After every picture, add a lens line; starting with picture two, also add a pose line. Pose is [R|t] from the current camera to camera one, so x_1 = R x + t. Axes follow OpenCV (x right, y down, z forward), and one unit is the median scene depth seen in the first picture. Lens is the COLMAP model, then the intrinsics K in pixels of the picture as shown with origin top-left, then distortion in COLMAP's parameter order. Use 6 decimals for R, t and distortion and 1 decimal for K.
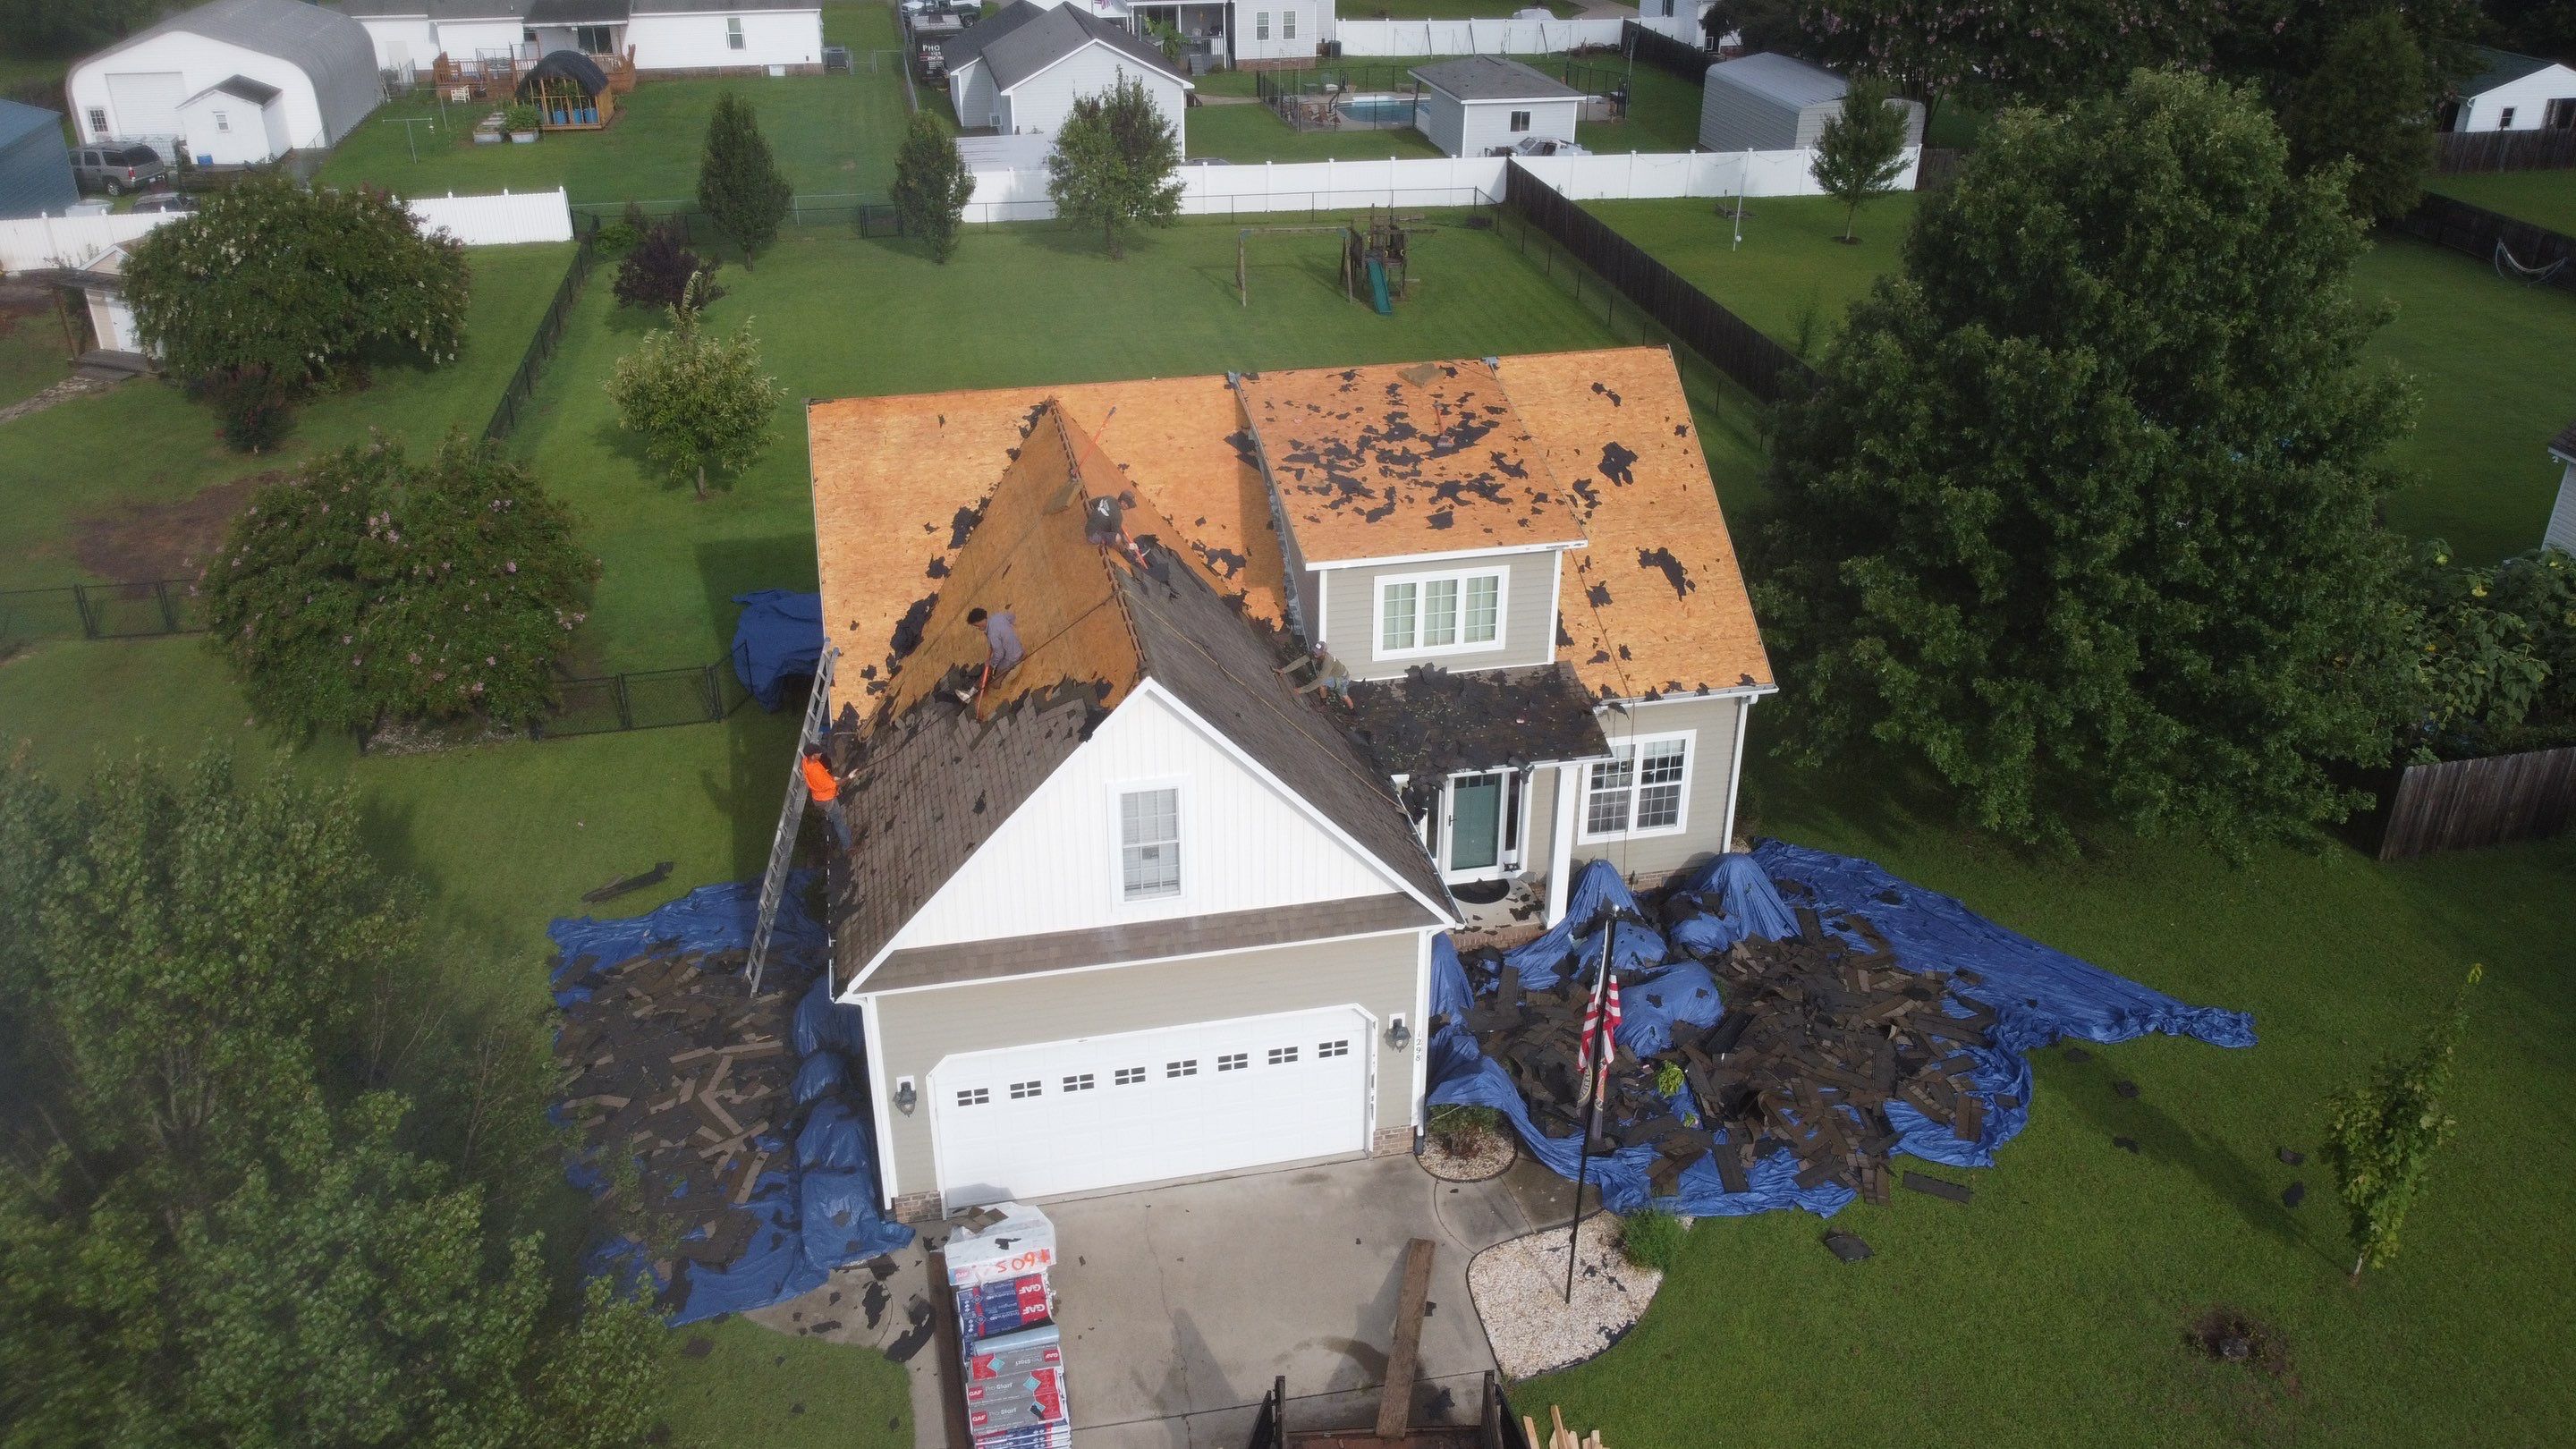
lens RADIAL K [[1955.0, 0, 1283.6], [0, 1955.0, 701.6], [0, 0, 1]] dist [-0.004749, -0.001379]
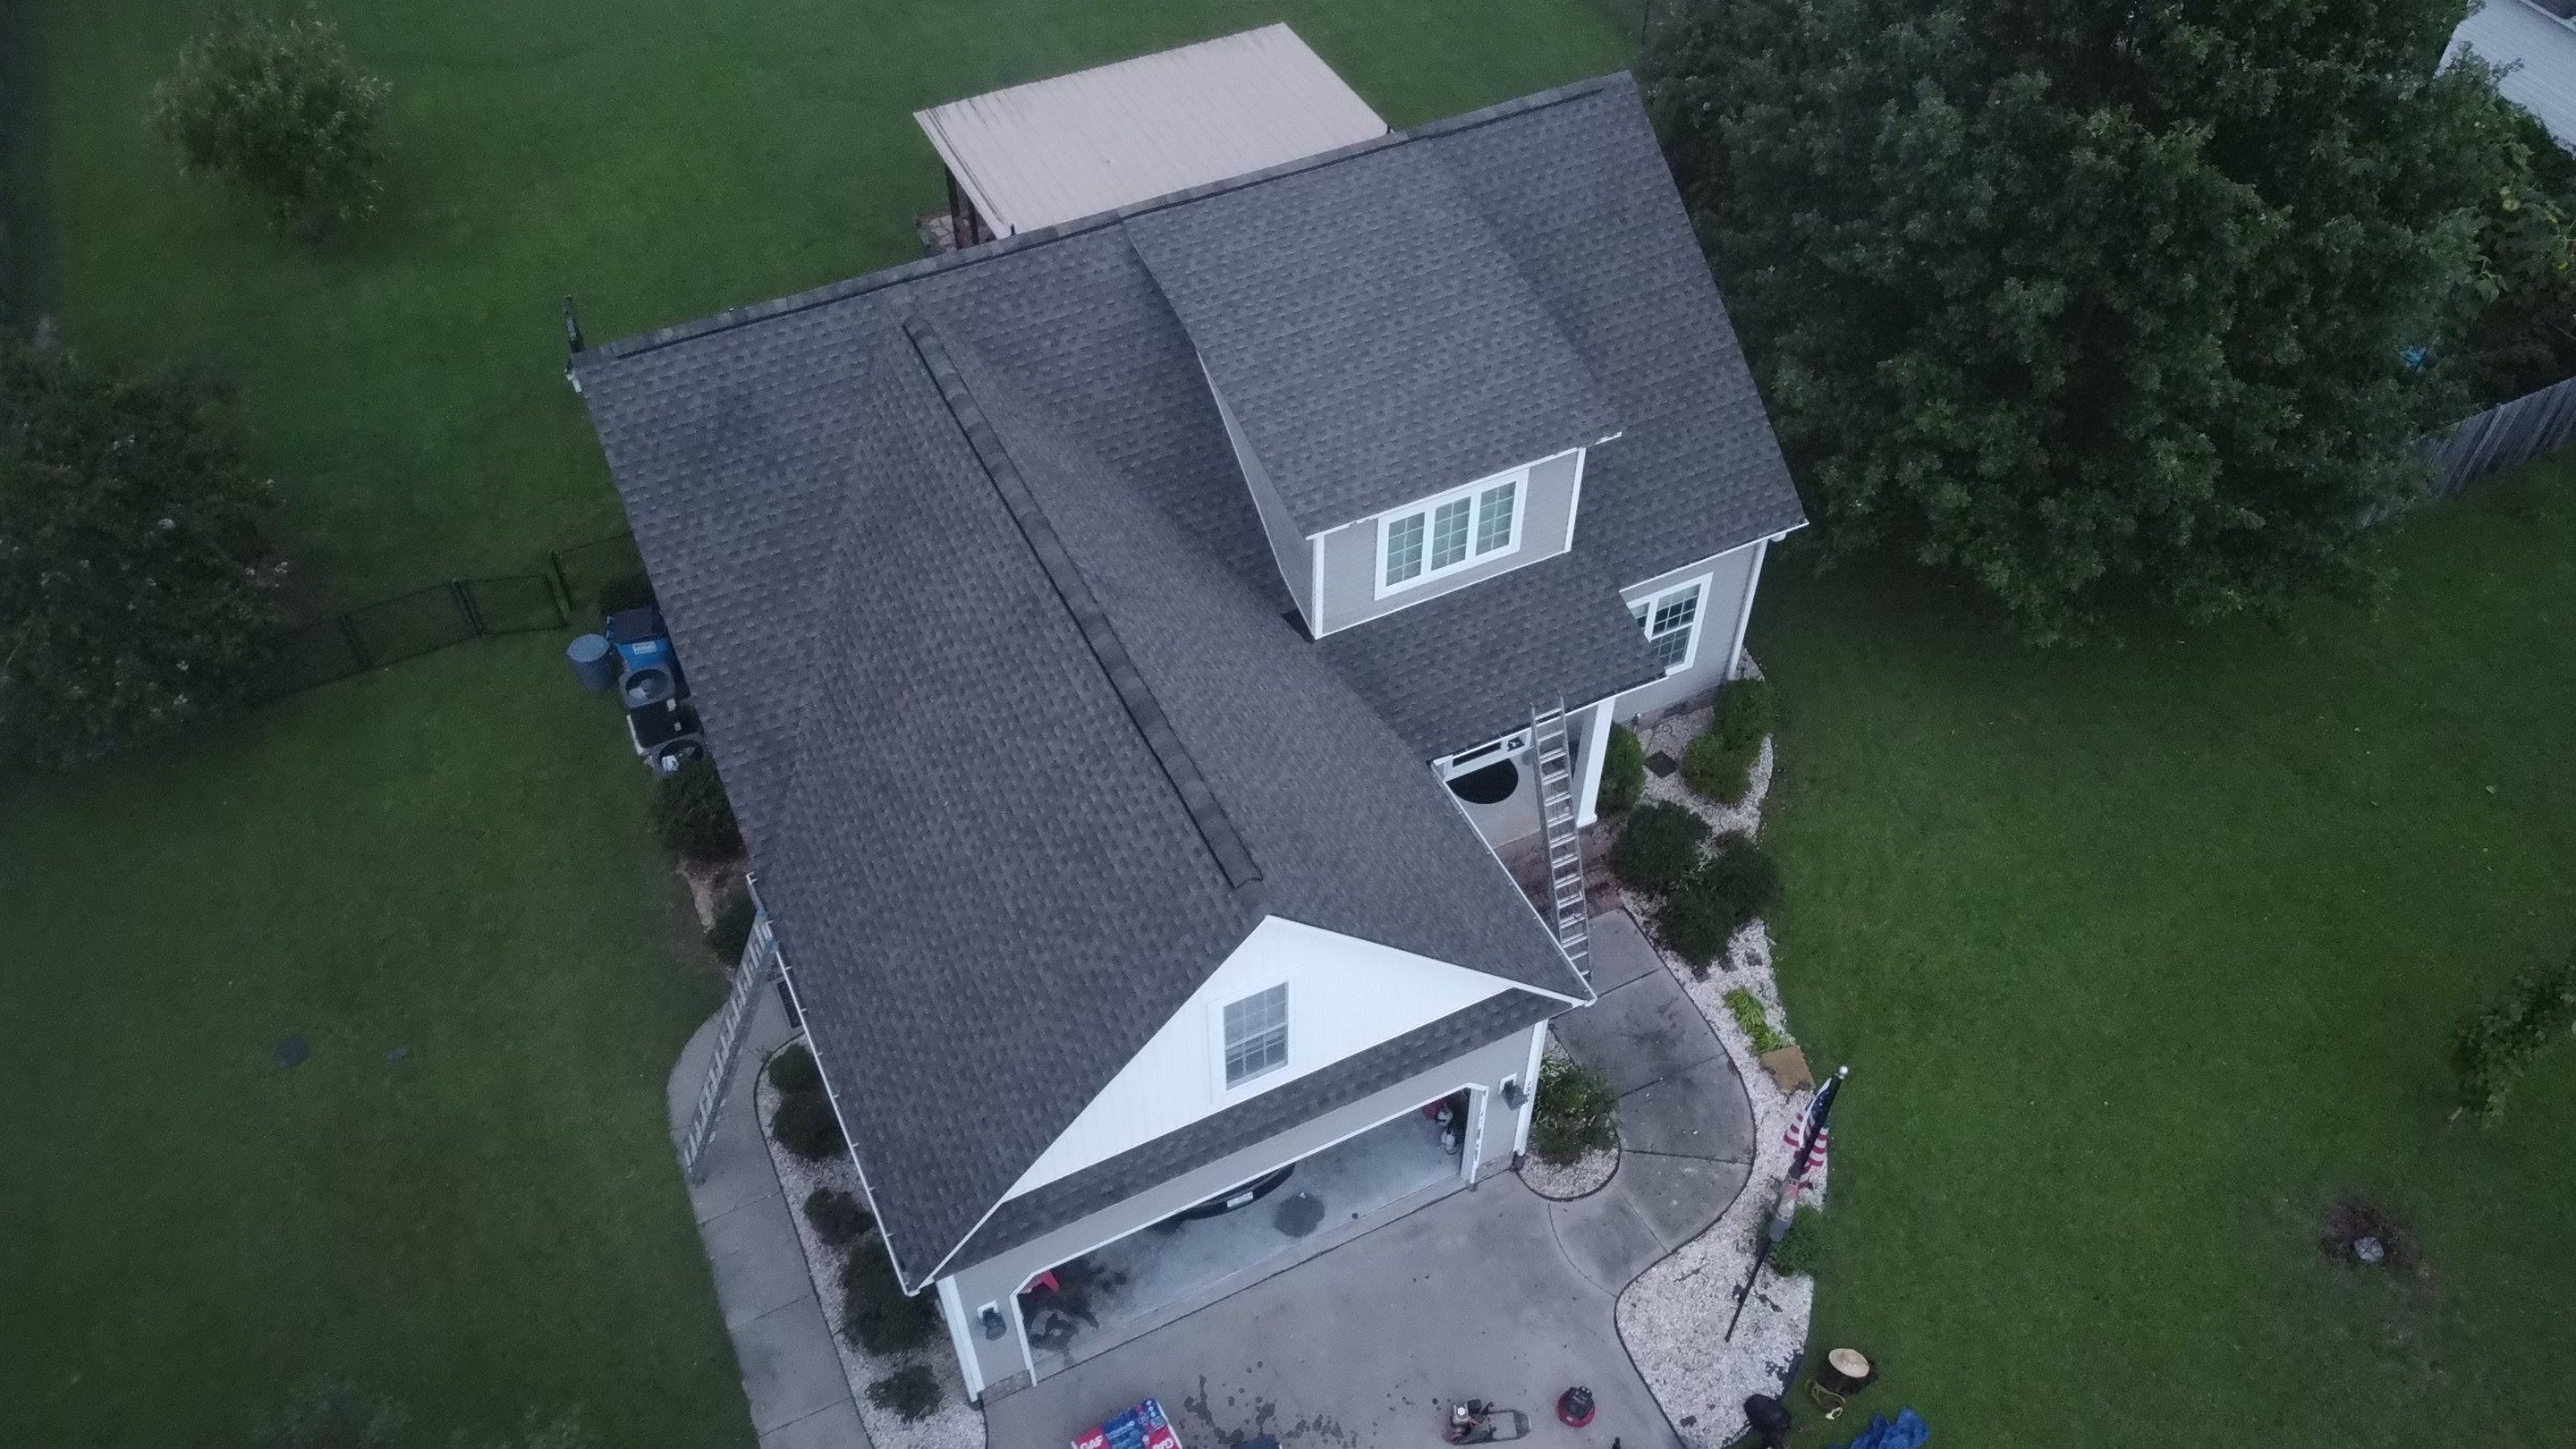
lens RADIAL K [[1955.0, 0, 1286.4], [0, 1955.0, 700.1], [0, 0, 1]] dist [-0.004749, -0.001379]
pose [[0.971041, -0.178161, 0.159178, -0.125850], [0.111475, 0.927162, 0.357693, -0.273604], [-0.211311, -0.329590, 0.920173, 0.228631]]
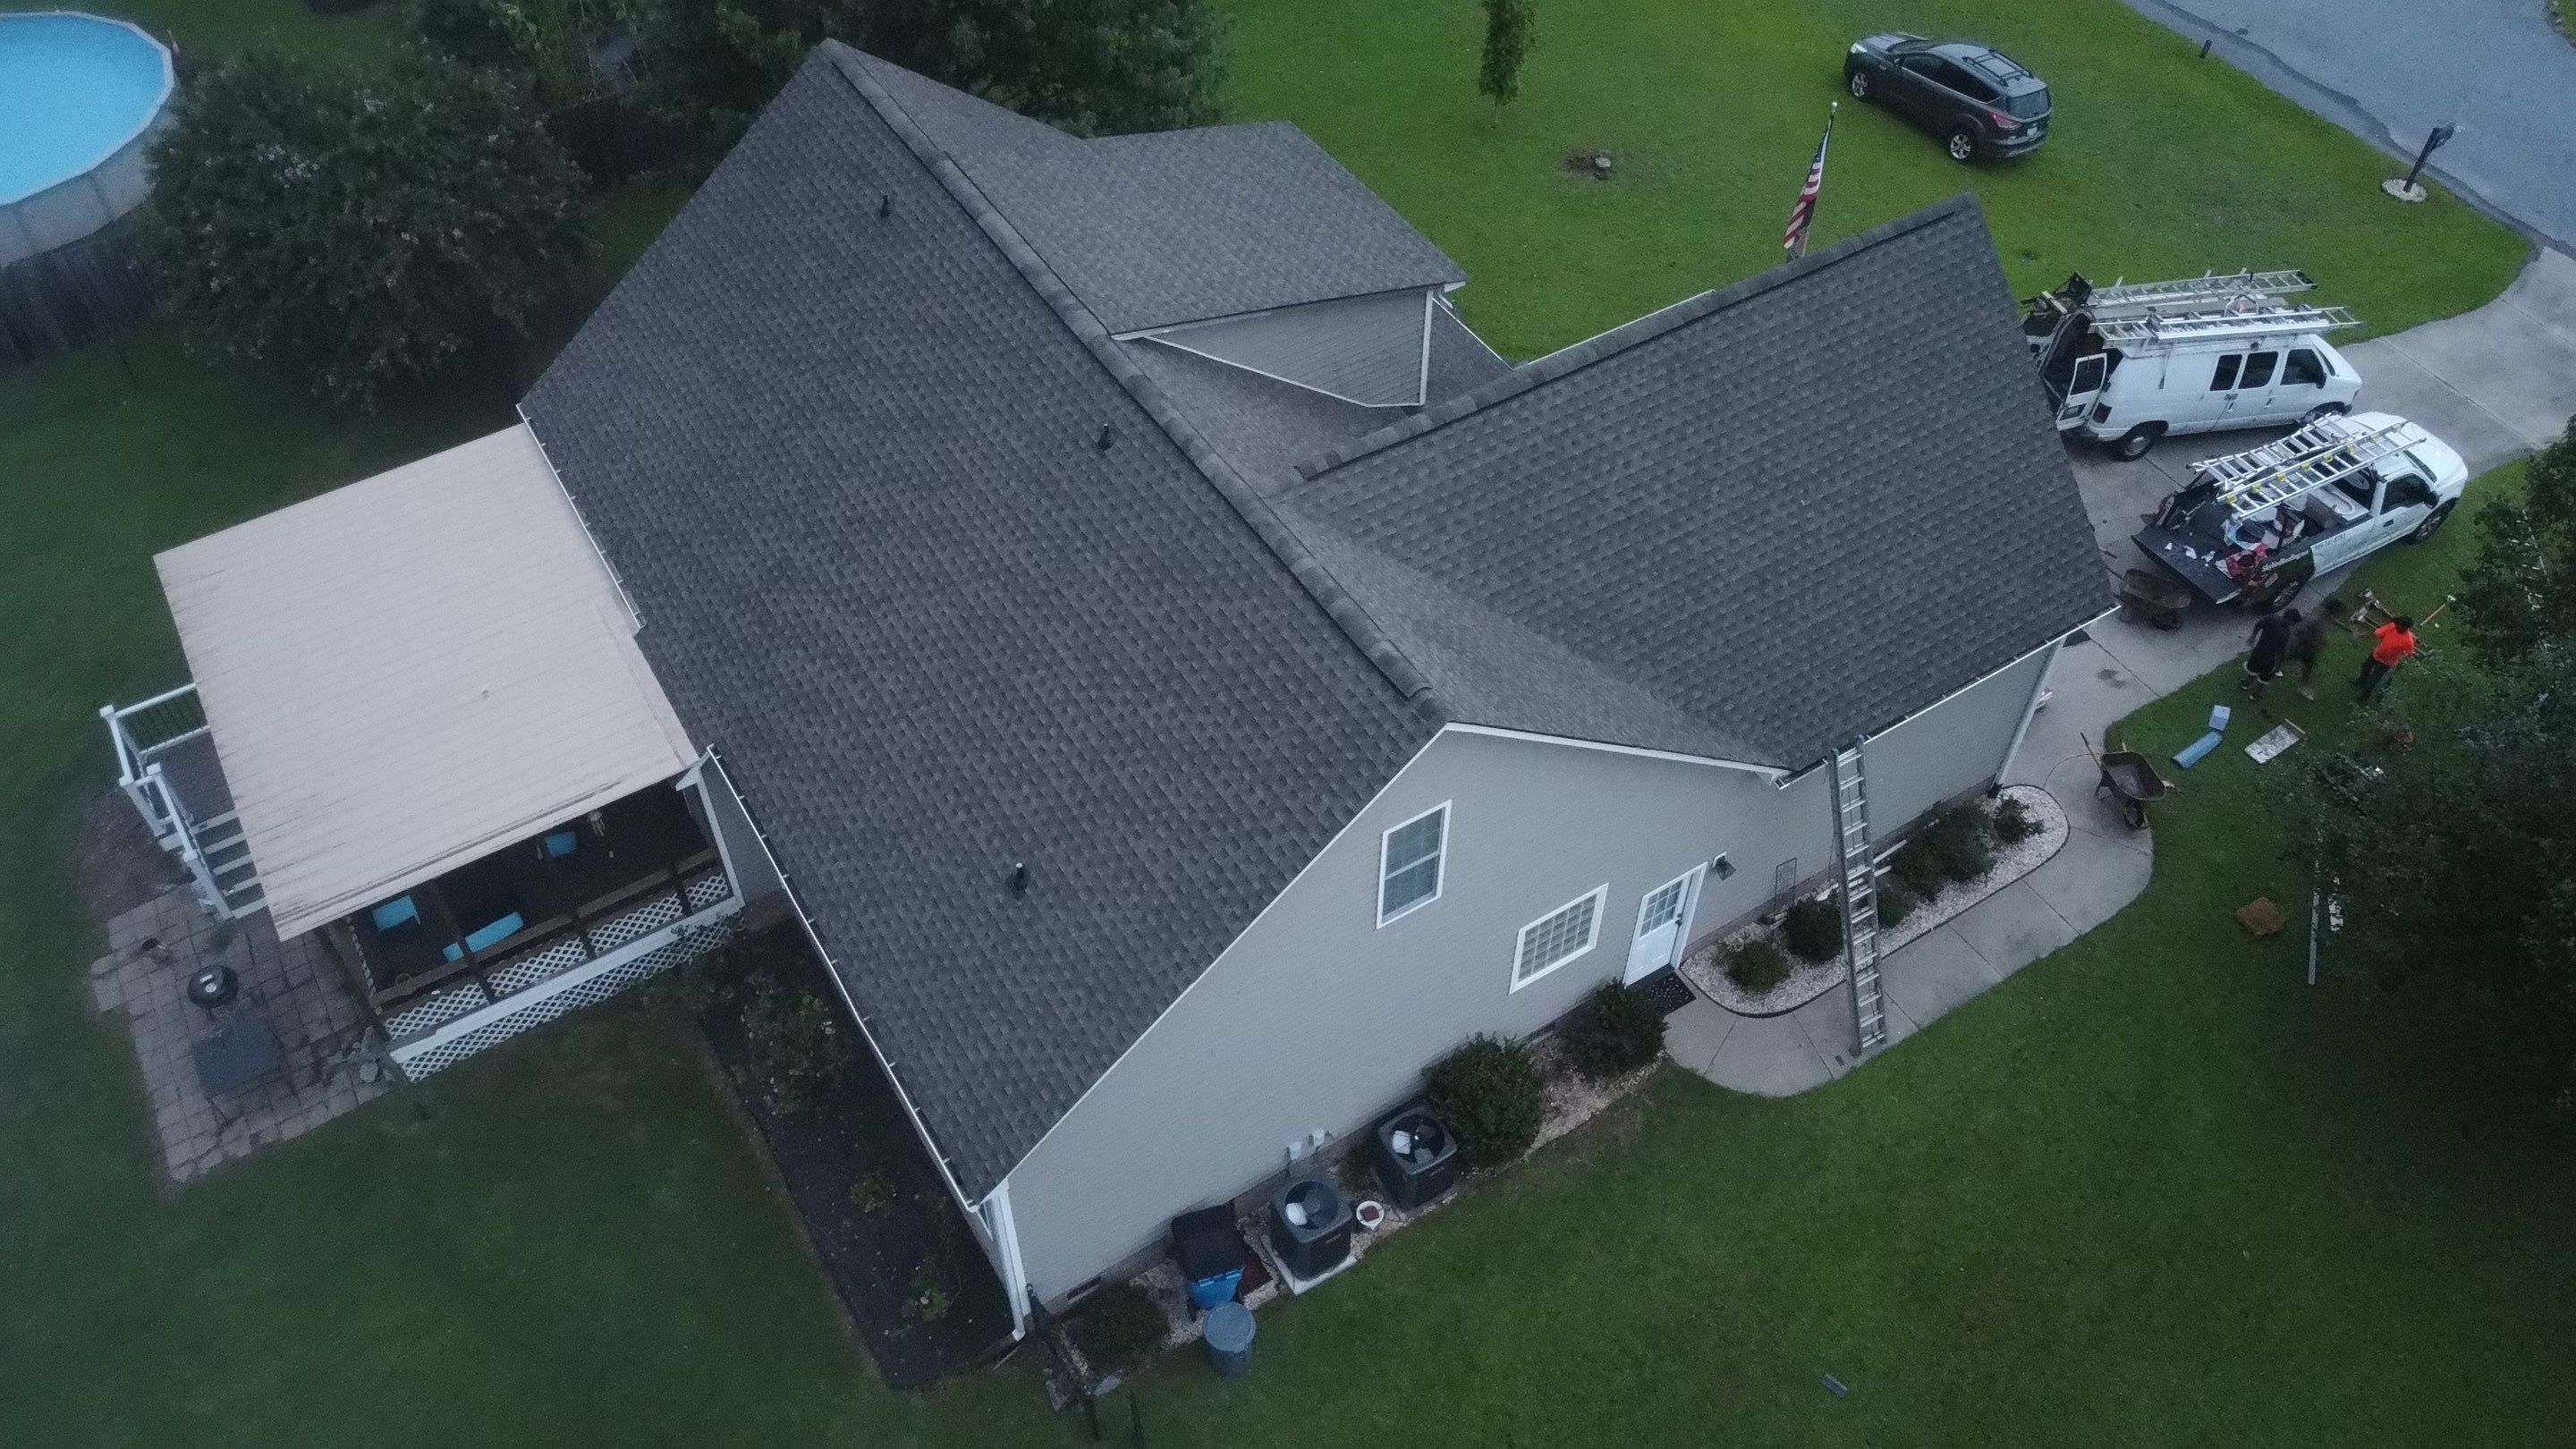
lens RADIAL K [[1955.0, 0, 1277.8], [0, 1955.0, 704.3], [0, 0, 1]] dist [-0.004749, -0.001379]
pose [[-0.338010, -0.698773, 0.630449, -0.604908], [0.423437, 0.485333, 0.764953, -0.639164], [-0.840506, 0.525517, 0.131839, 0.984839]]
